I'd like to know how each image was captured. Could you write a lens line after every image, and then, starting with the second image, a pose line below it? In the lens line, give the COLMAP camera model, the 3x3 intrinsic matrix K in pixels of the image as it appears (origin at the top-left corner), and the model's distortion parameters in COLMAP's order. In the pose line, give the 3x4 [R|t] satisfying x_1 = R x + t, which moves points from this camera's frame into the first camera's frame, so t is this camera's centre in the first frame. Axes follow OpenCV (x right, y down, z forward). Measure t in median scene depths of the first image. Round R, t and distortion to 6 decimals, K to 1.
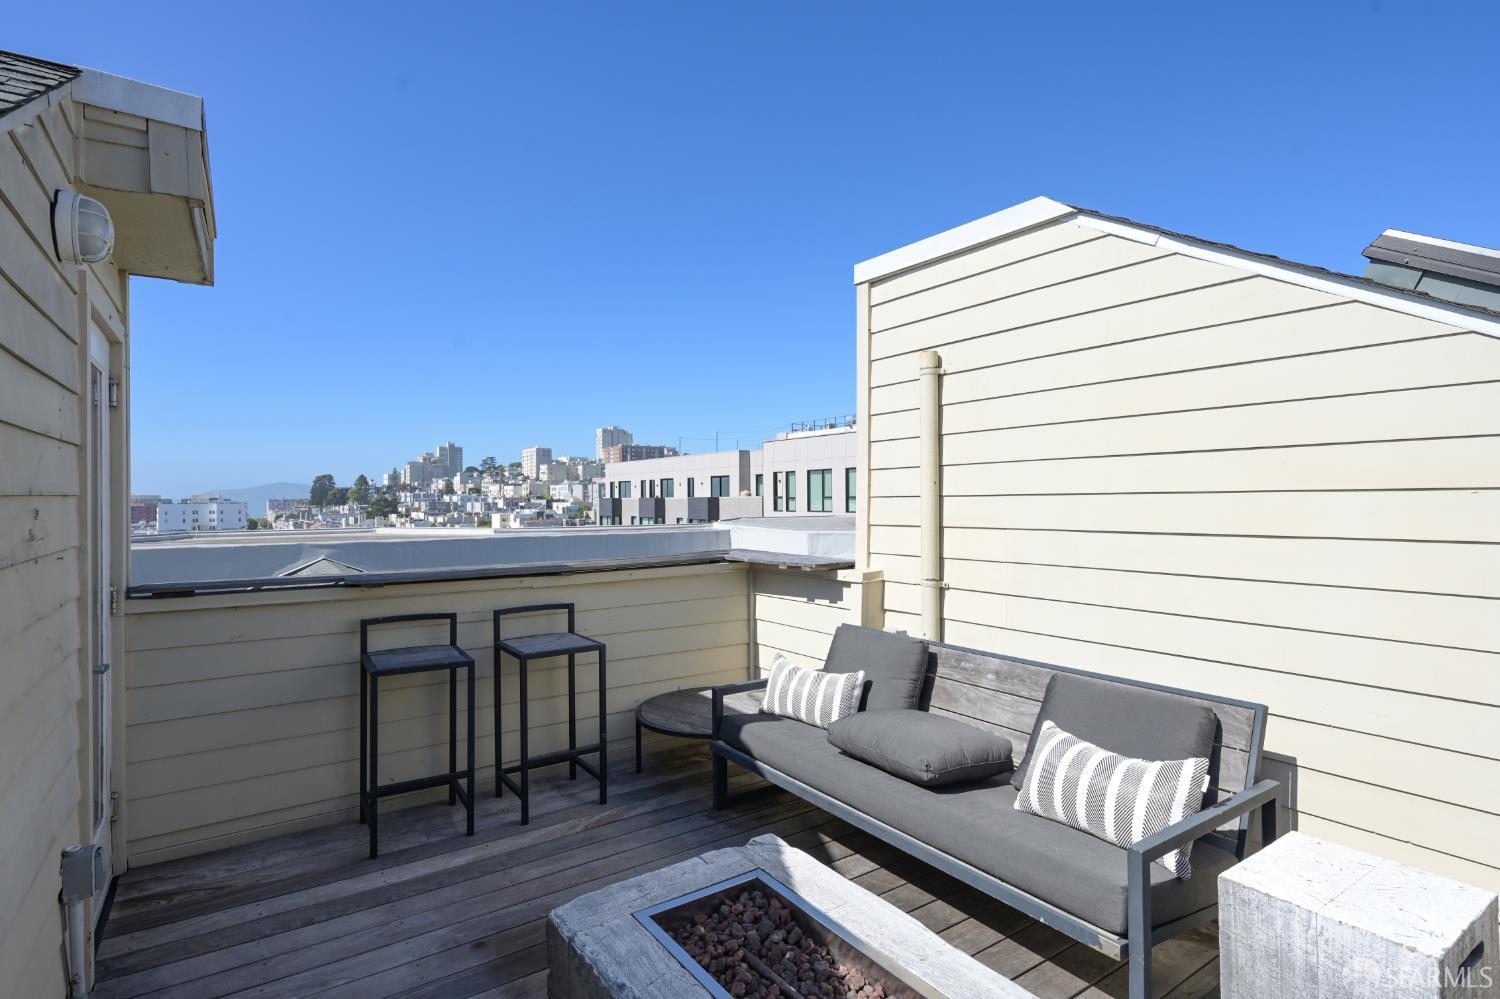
lens RADIAL K [[754.6, 0, 746.4], [0, 754.6, 498.5], [0, 0, 1]] dist [0.002212, 0.000220]
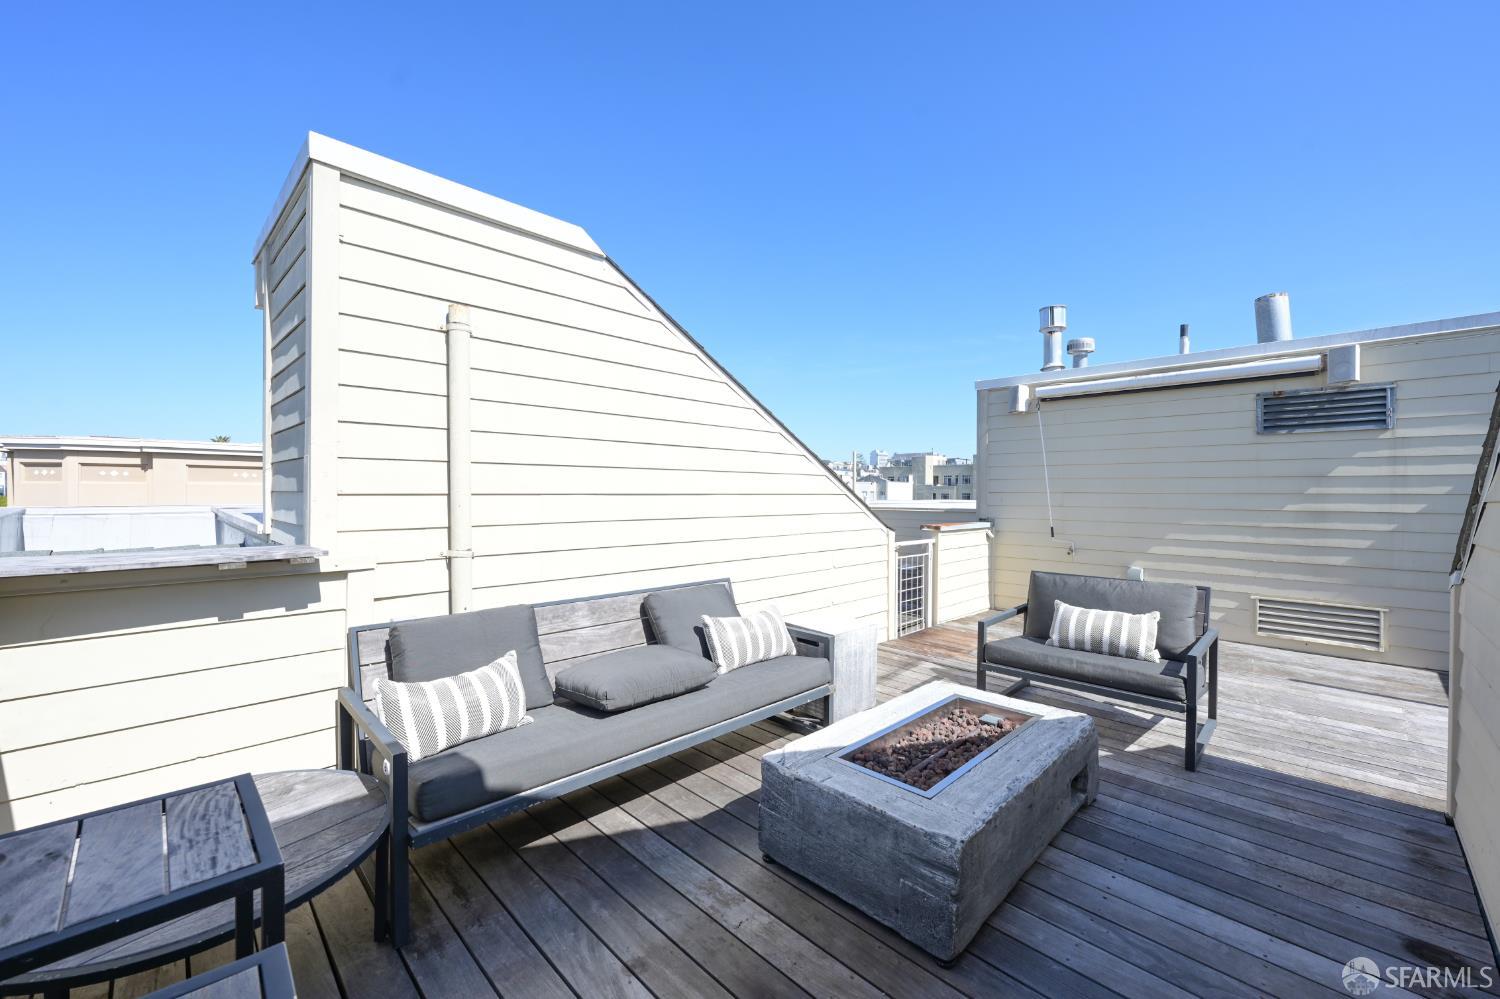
lens RADIAL K [[596.8, 0, 757.3], [0, 596.8, 497.0], [0, 0, 1]] dist [0.001229, 0.000131]
pose [[-0.186928, -0.000347, 0.982374, -0.584767], [-0.006808, 0.999976, -0.000943, 0.041279], [-0.982350, -0.006865, -0.186926, 0.820294]]
